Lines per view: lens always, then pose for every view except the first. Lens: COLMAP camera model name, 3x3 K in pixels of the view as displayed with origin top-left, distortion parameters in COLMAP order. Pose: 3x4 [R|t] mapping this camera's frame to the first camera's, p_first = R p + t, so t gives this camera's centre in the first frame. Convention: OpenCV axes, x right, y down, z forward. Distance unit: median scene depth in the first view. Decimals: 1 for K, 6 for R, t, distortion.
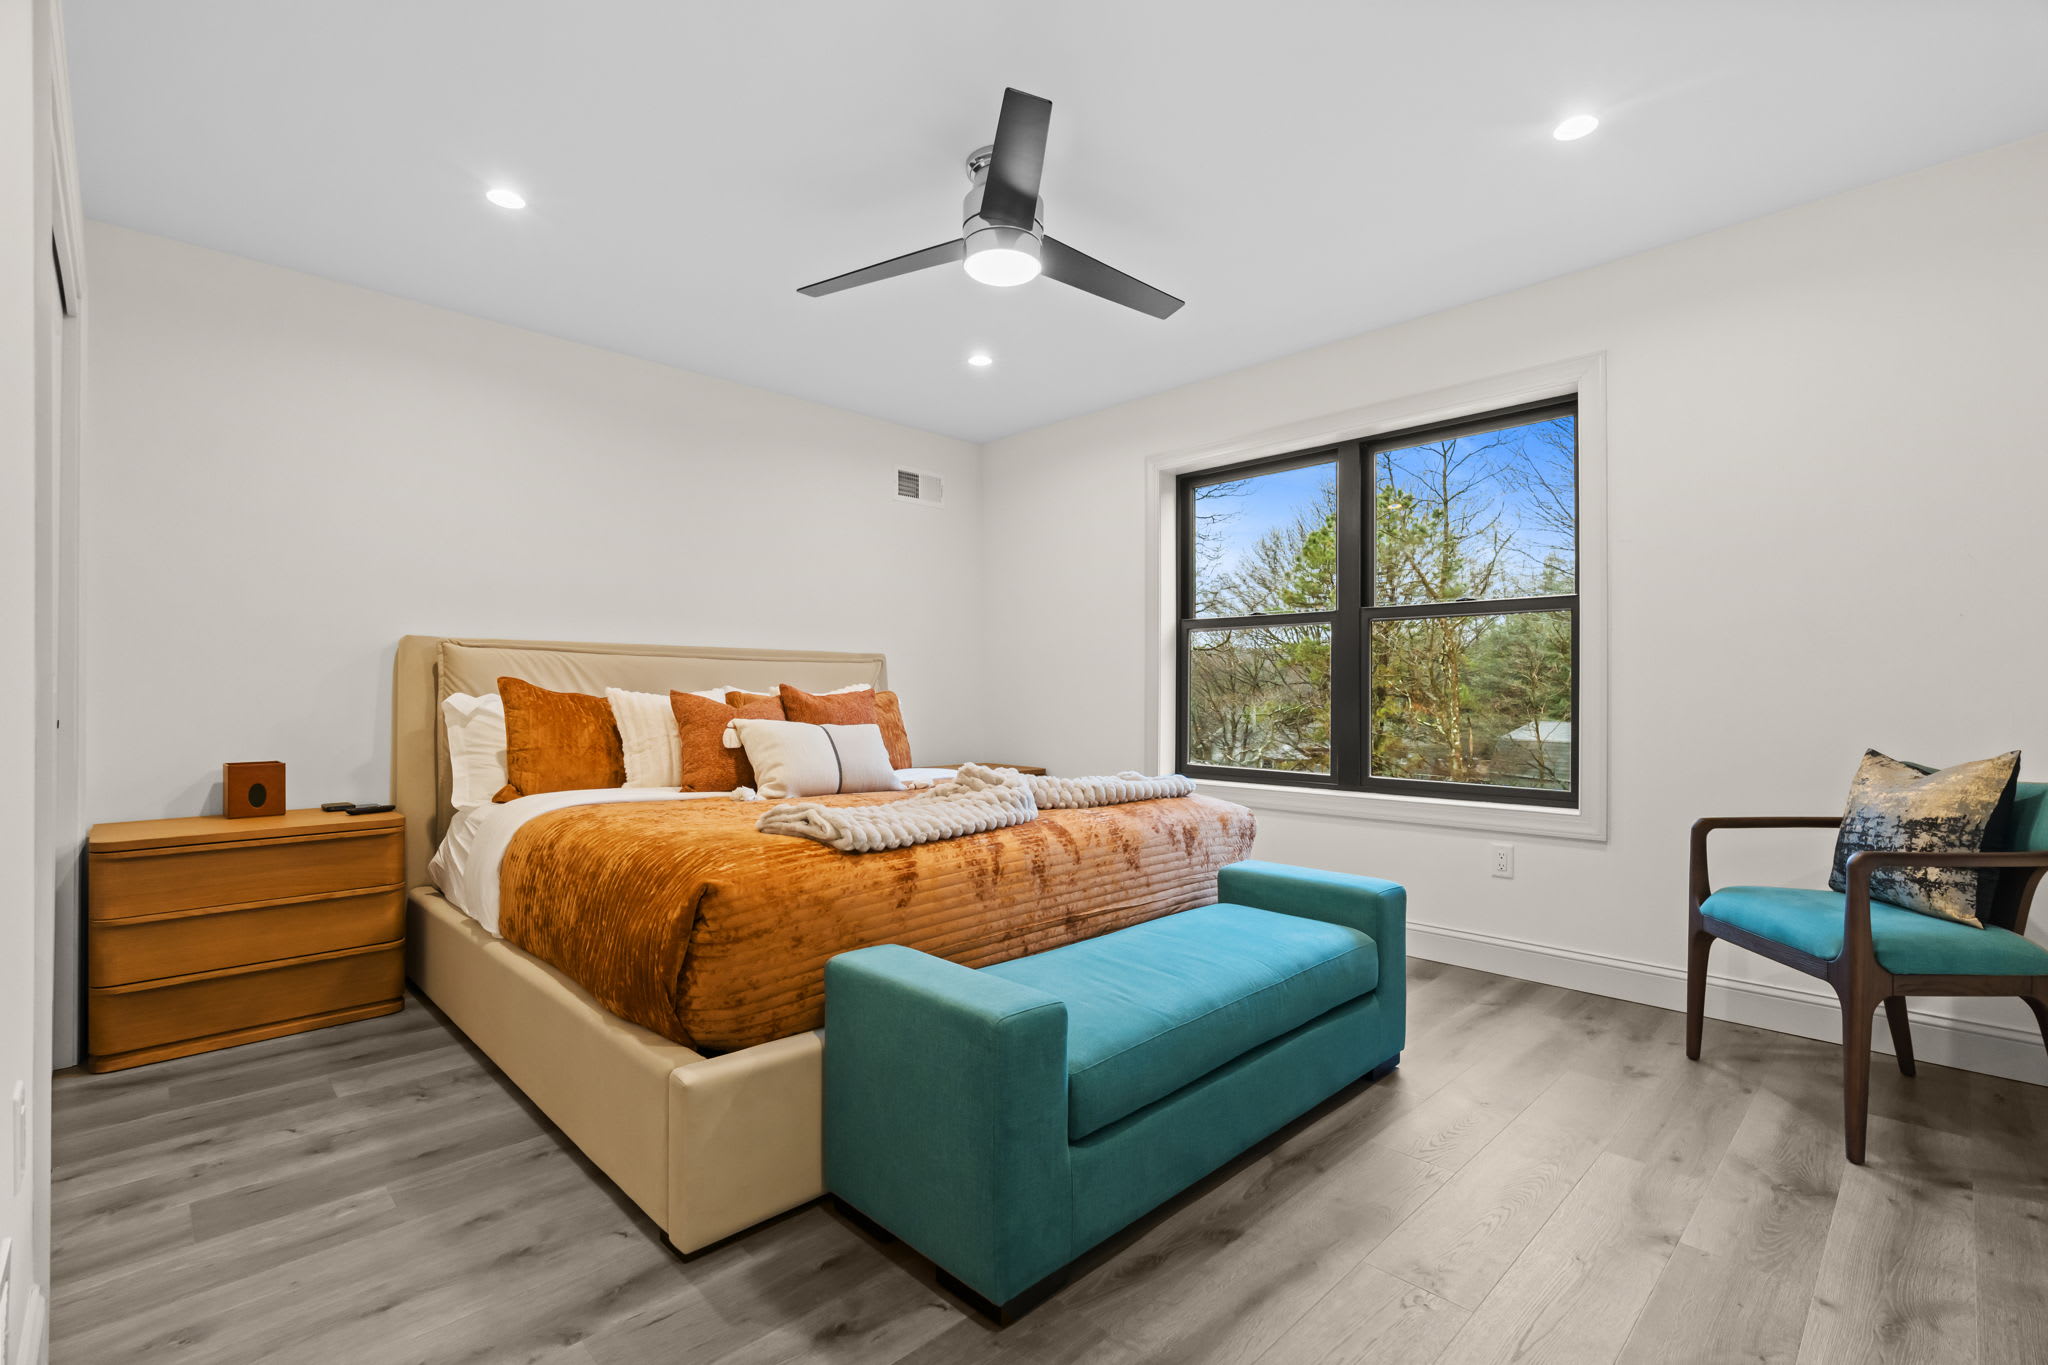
lens RADIAL K [[934.3, 0, 1010.4], [0, 934.3, 694.3], [0, 0, 1]] dist [-0.004741, 0.001394]
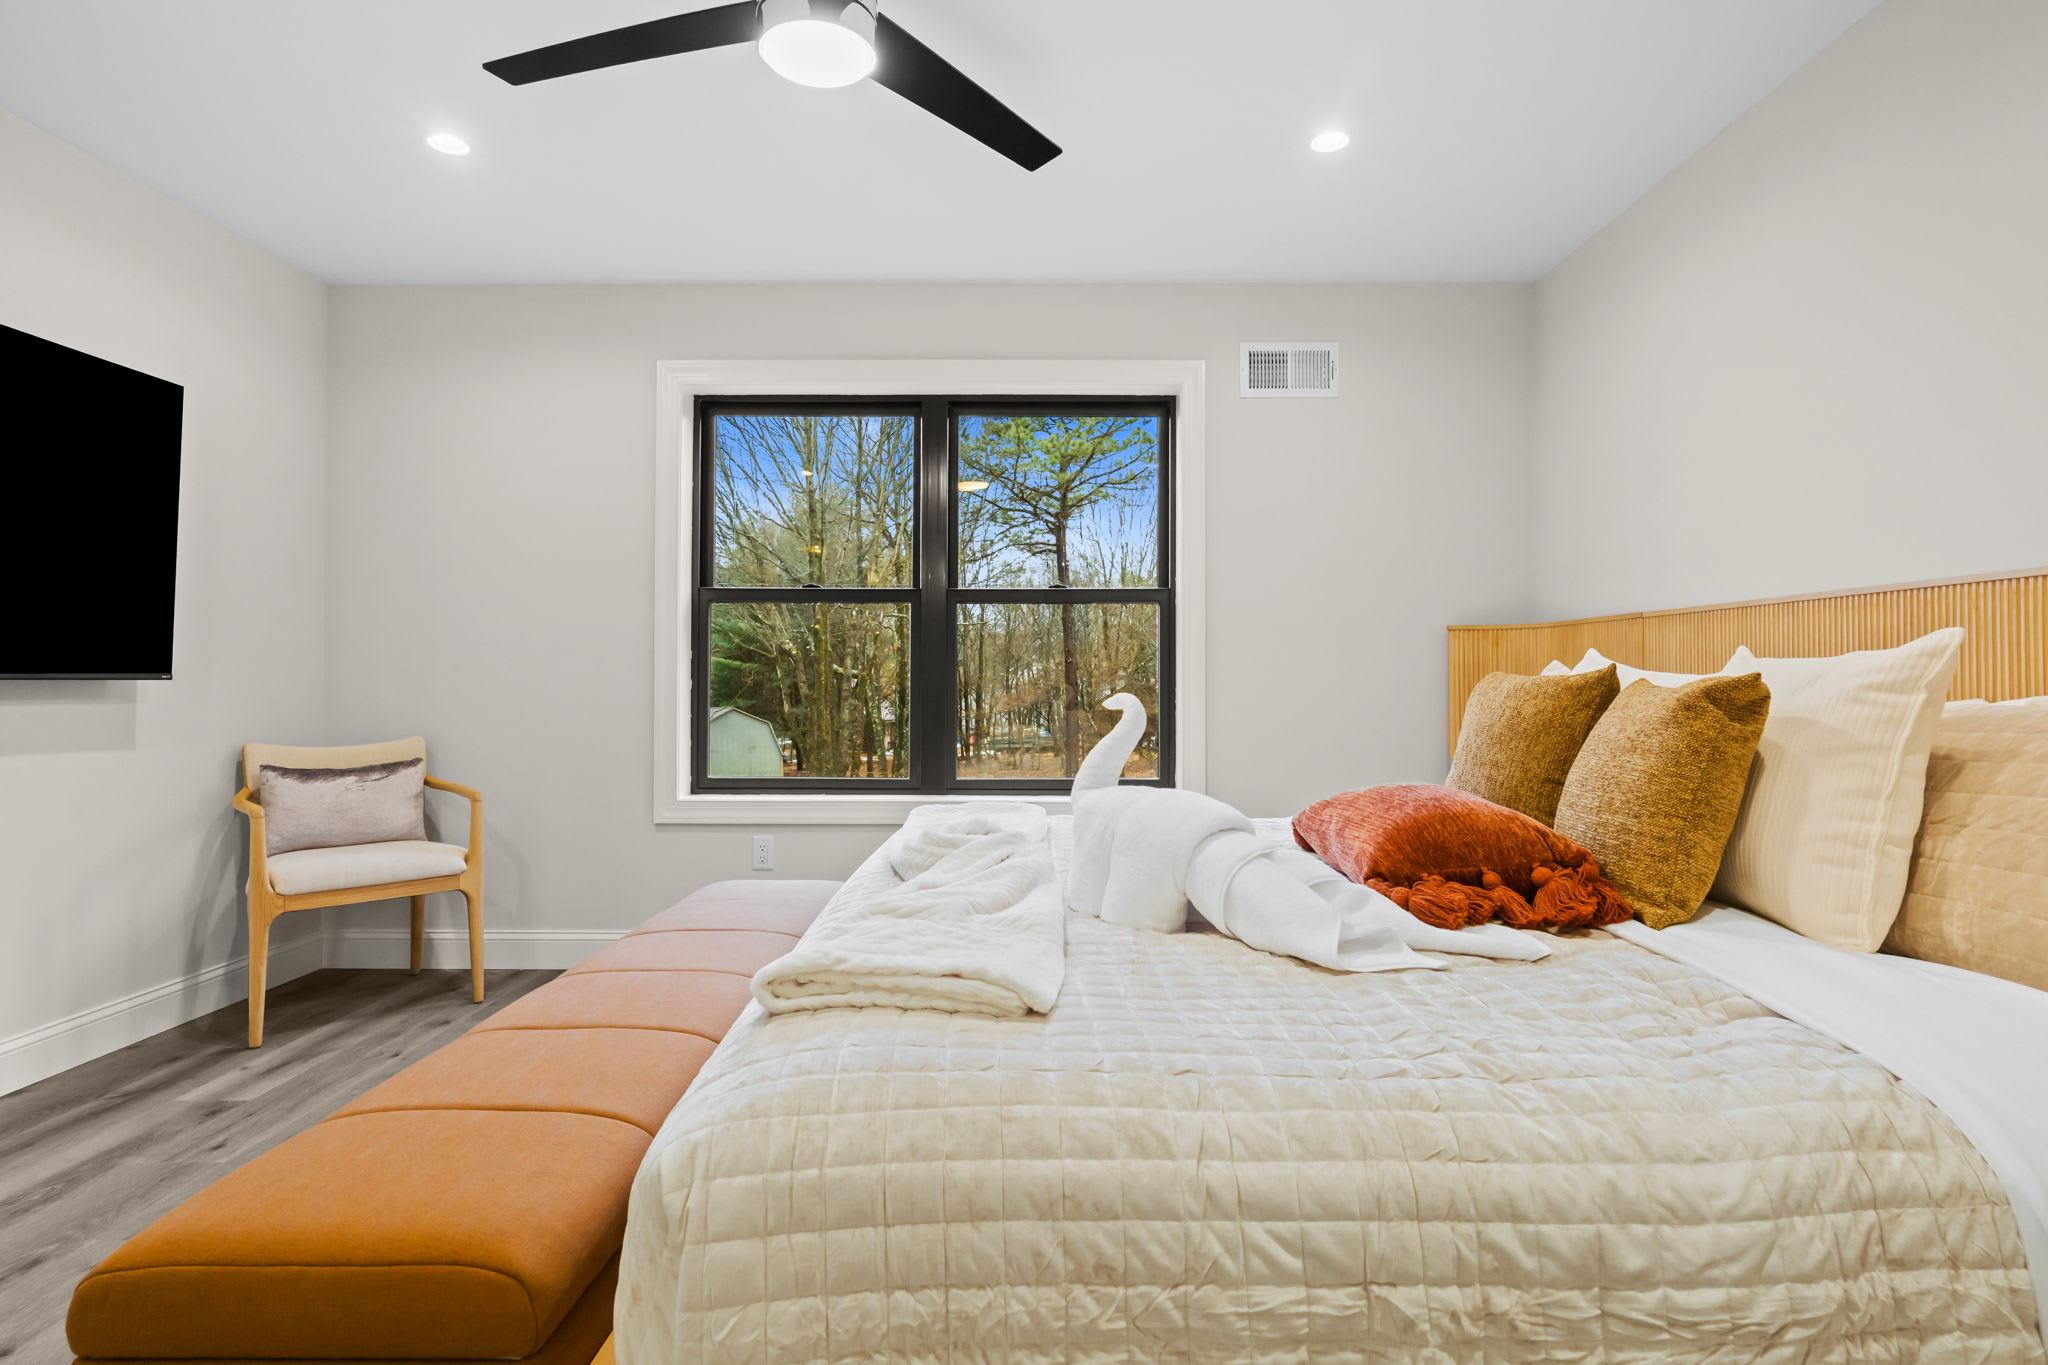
lens RADIAL K [[1033.0, 0, 1041.5], [0, 1033.0, 670.9], [0, 0, 1]] dist [-0.005342, 0.000749]
pose [[0.693783, 0.006494, 0.720155, -0.324224], [-0.000197, 0.999961, -0.008828, -0.006525], [-0.720184, 0.005983, 0.693757, 0.310569]]
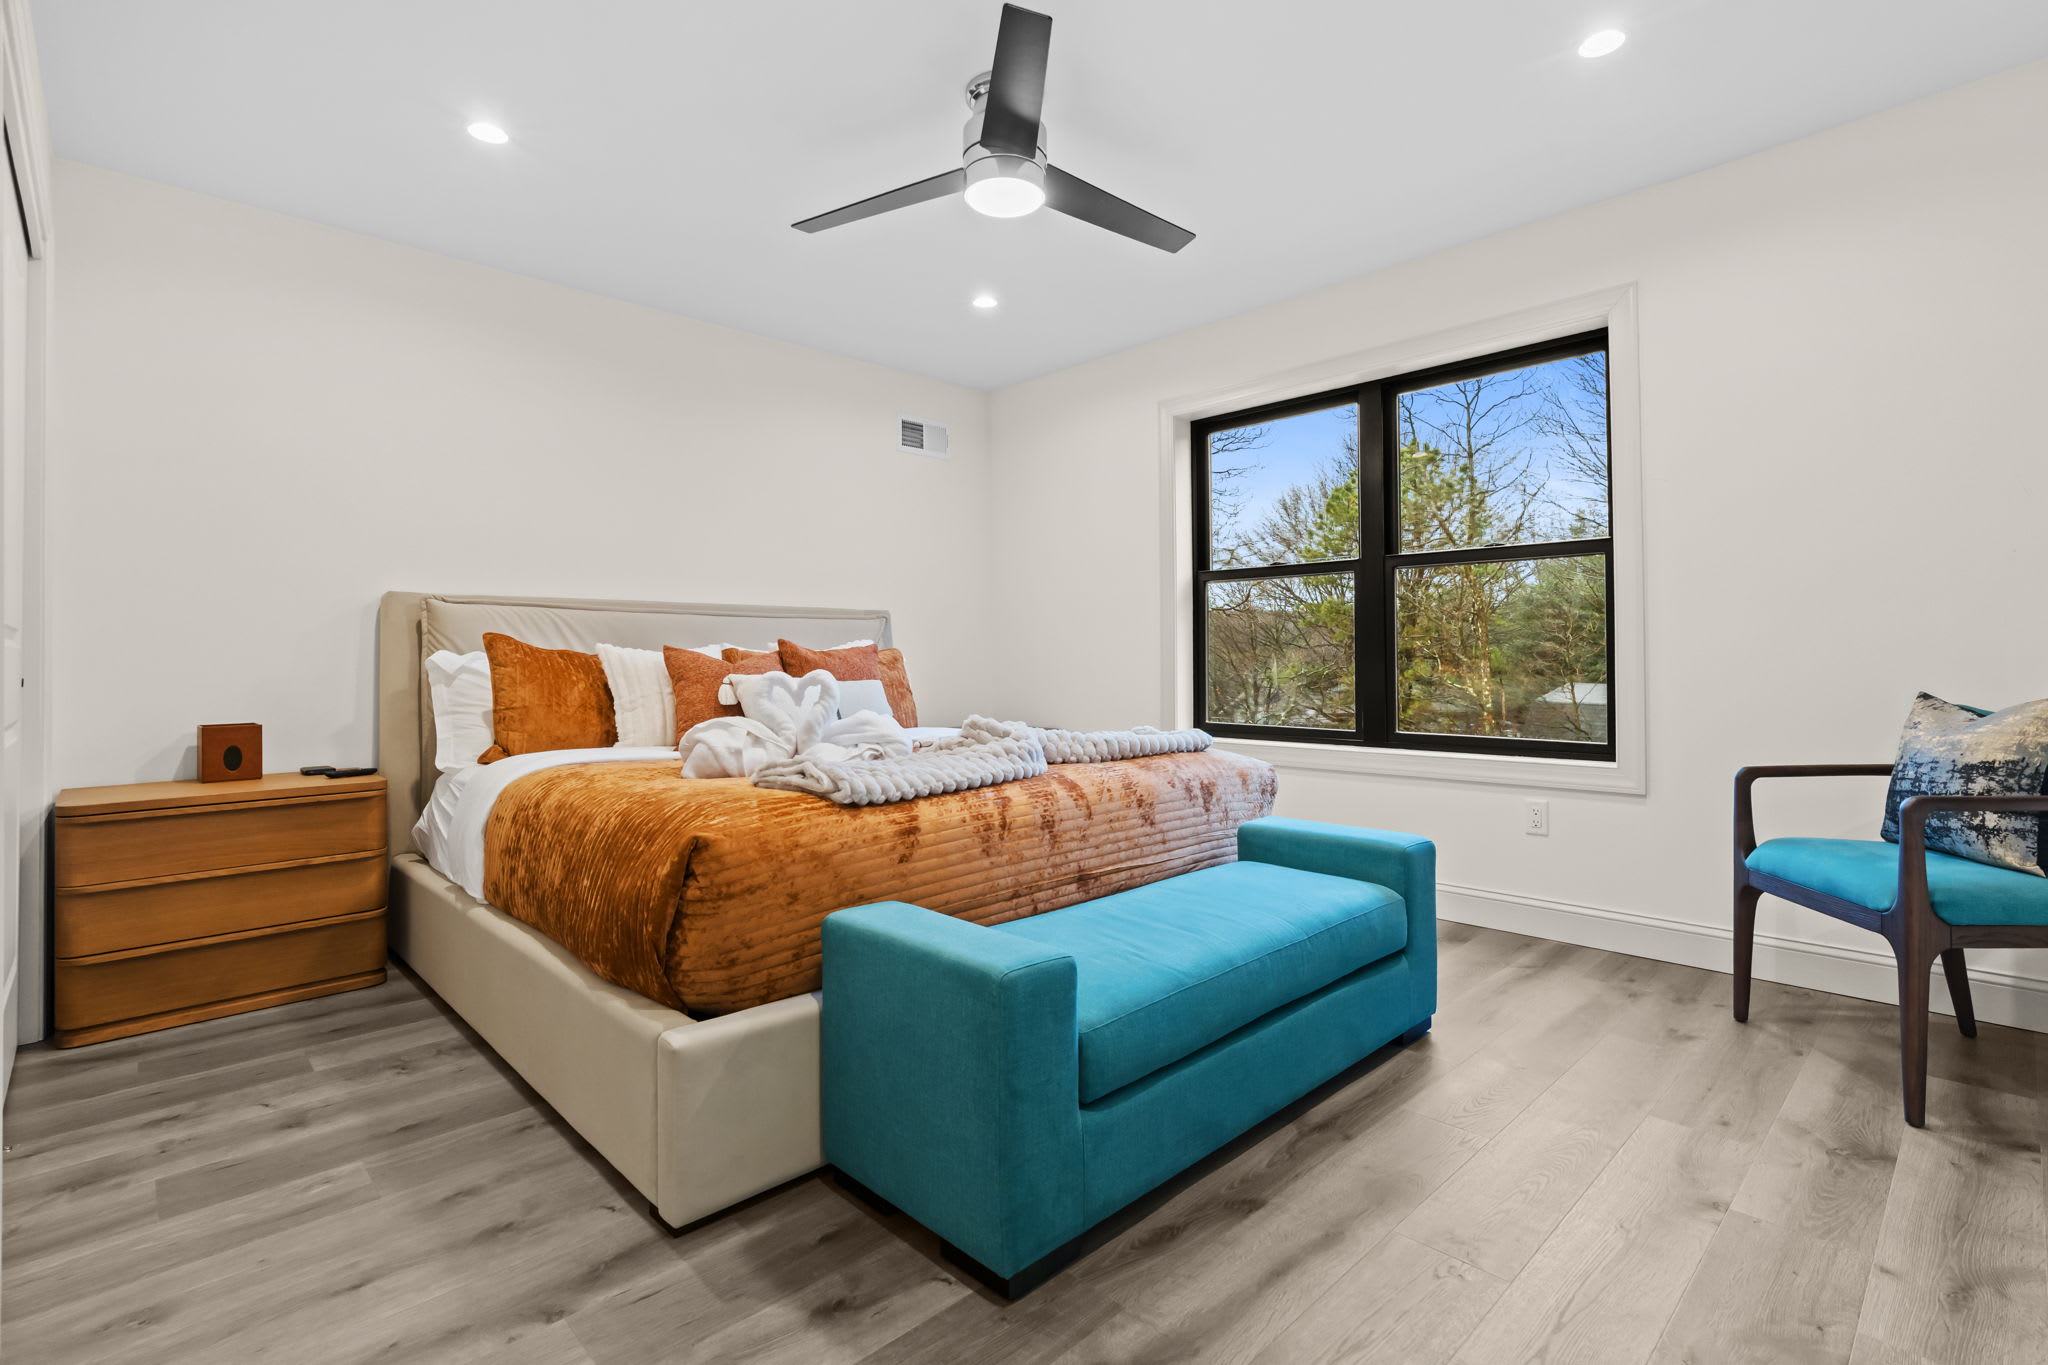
lens RADIAL K [[970.3, 0, 1019.6], [0, 970.3, 649.9], [0, 0, 1]] dist [-0.003532, 0.000672]
pose [[0.999947, -0.009583, -0.003661, 0.004635], [0.009544, 0.999901, -0.010327, 0.013558], [0.003759, 0.010291, 0.999940, 0.006387]]
